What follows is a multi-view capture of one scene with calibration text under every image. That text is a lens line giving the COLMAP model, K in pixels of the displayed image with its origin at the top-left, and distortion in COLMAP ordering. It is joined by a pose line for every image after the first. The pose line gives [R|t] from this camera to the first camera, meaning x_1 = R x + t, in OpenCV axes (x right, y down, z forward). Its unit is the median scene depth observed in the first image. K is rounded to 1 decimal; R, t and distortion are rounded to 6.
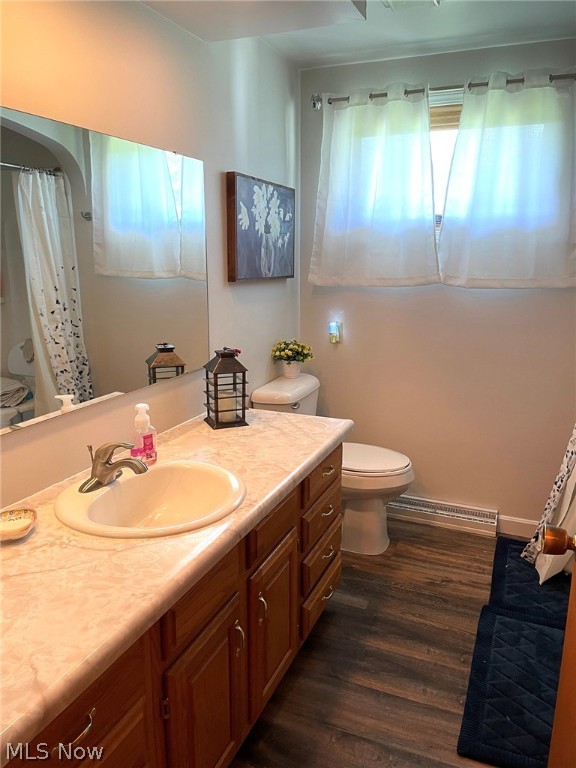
lens RADIAL K [[587.7, 0, 285.0], [0, 587.7, 399.8], [0, 0, 1]] dist [0.084262, -0.115843]
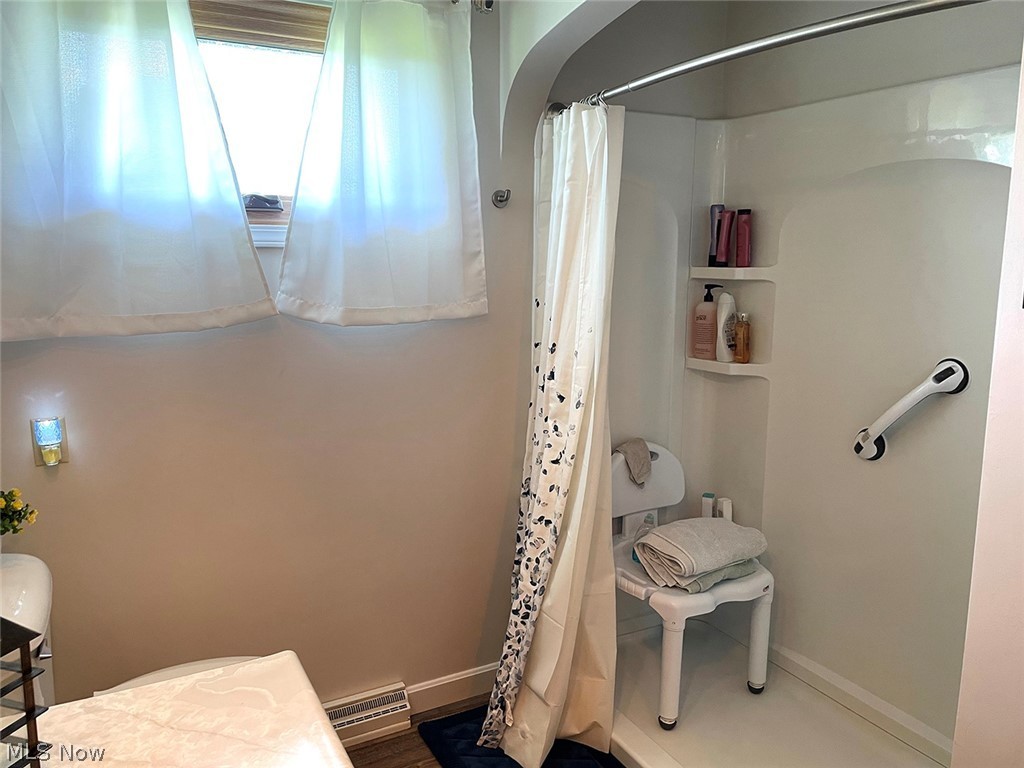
lens RADIAL K [[783.5, 0, 512.0], [0, 783.5, 384.0], [0, 0, 1]] dist [0.084262, -0.115843]
pose [[0.619565, -0.129204, 0.774239, -0.171450], [0.188434, 0.981999, 0.013085, -0.109320], [-0.761992, 0.137786, 0.632759, 0.391878]]
